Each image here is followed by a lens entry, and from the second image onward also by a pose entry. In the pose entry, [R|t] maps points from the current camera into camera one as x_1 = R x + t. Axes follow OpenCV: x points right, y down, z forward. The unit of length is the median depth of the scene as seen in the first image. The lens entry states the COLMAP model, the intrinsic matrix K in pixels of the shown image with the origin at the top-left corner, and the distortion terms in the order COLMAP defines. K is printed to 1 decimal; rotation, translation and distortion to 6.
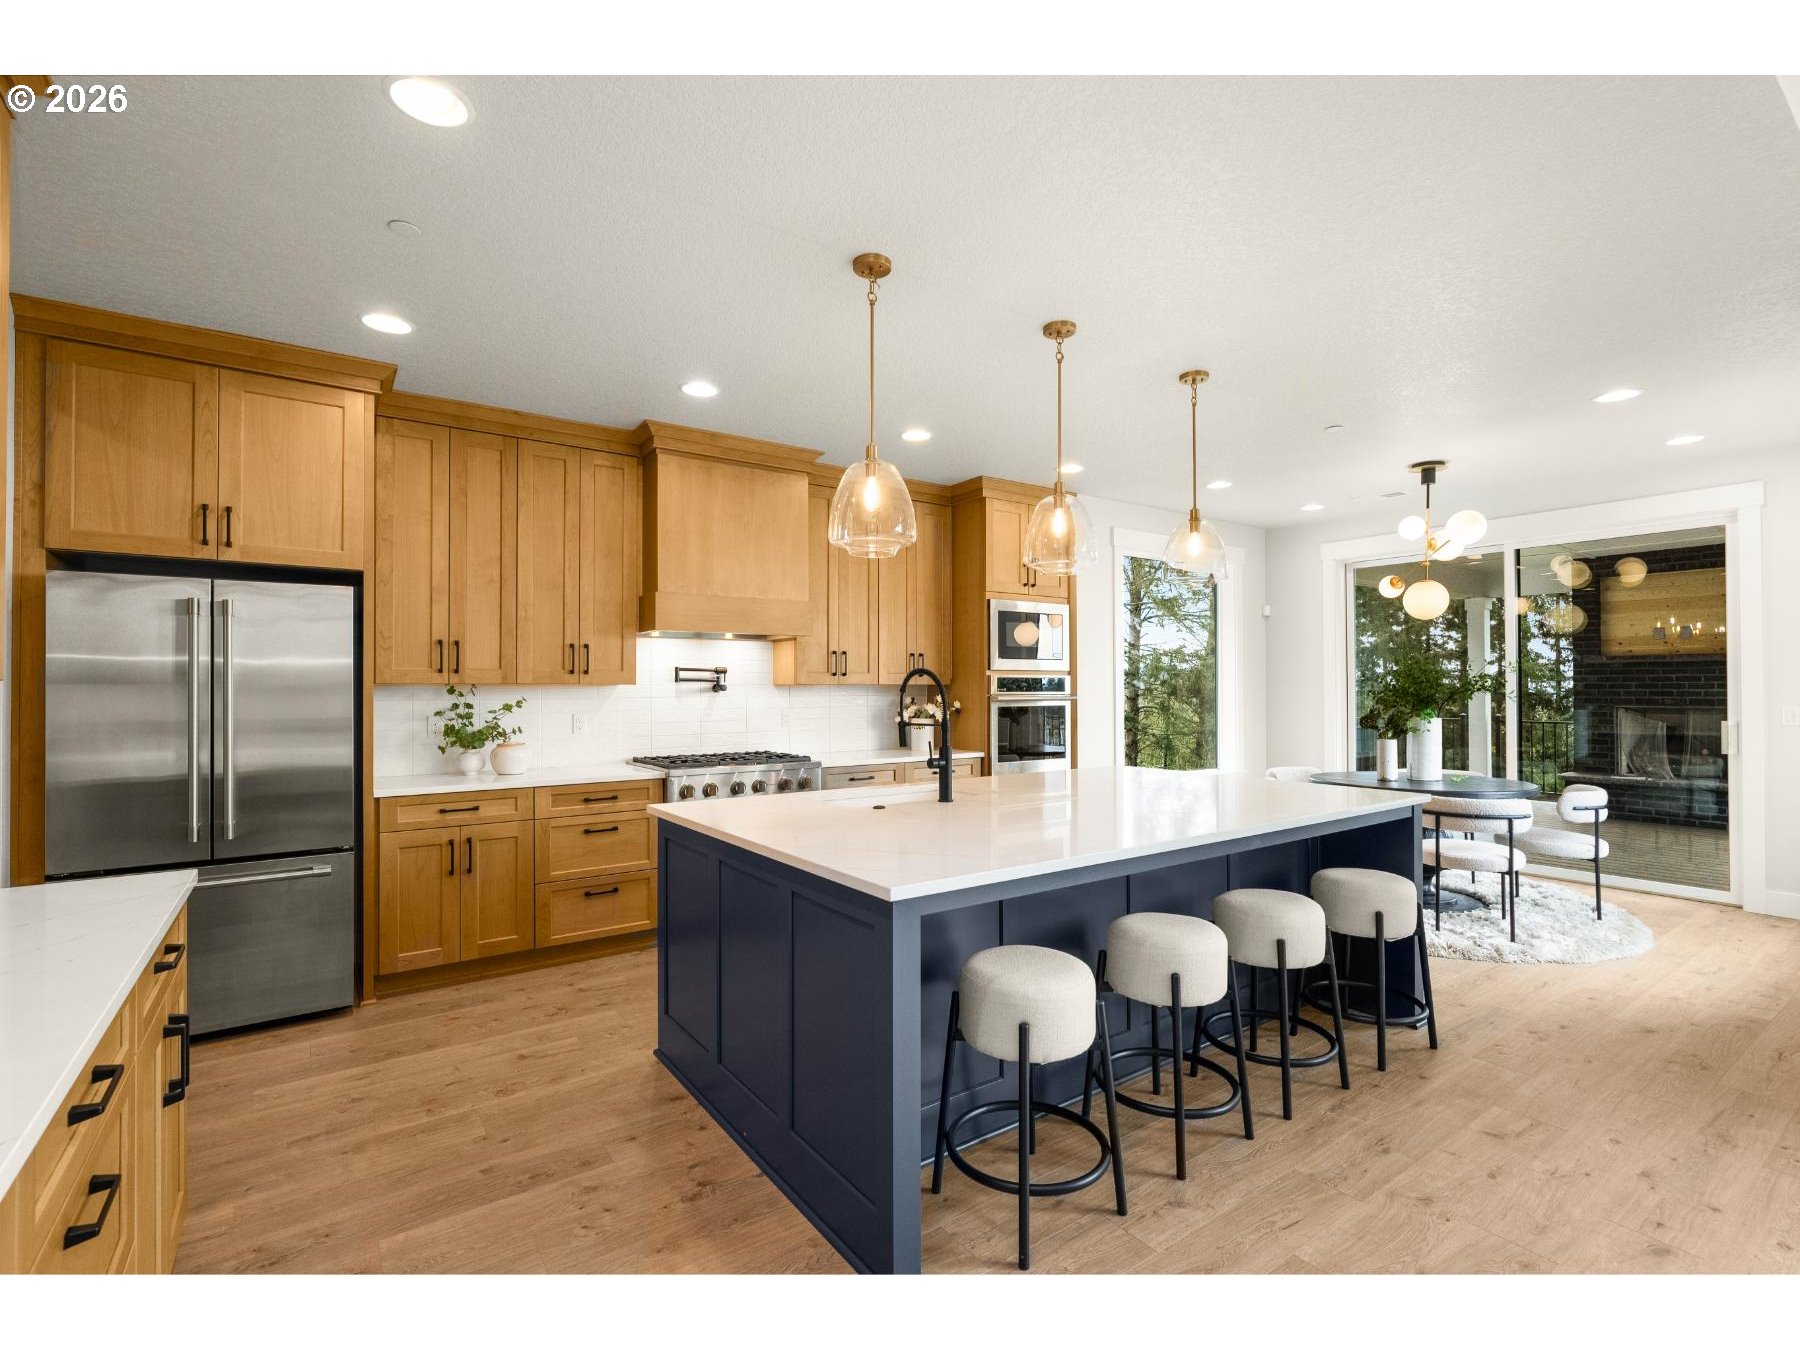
lens RADIAL K [[828.6, 0, 900.0], [0, 828.6, 678.3], [0, 0, 1]] dist [0.002716, 0.000154]
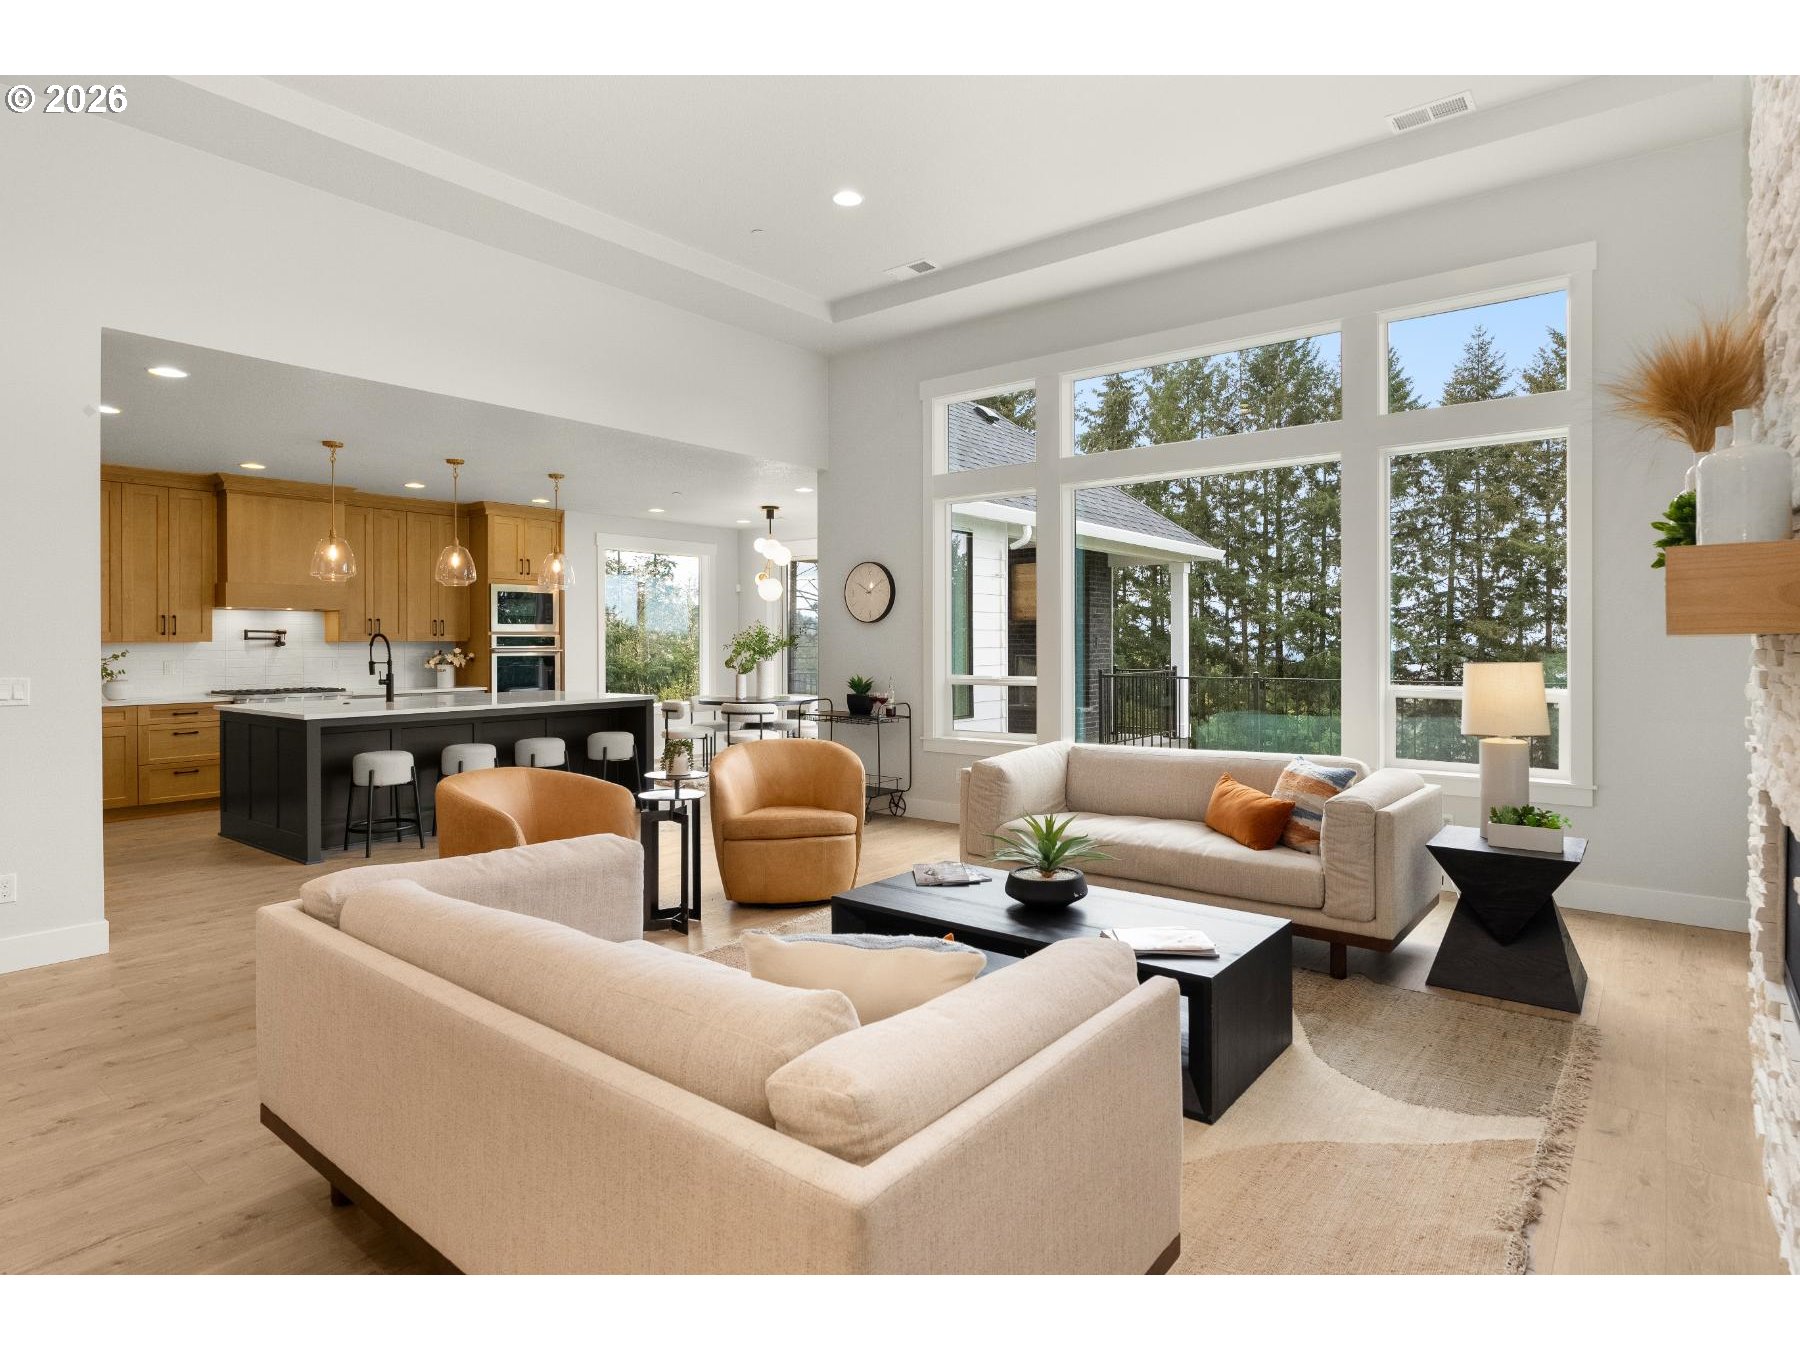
lens RADIAL K [[972.7, 0, 876.0], [0, 972.7, 639.6], [0, 0, 1]] dist [0.020242, -0.000662]
pose [[0.964328, -0.000567, 0.264710, 0.368460], [-0.001565, 0.999968, 0.007845, -0.012143], [-0.264706, -0.007980, 0.964296, -1.029020]]
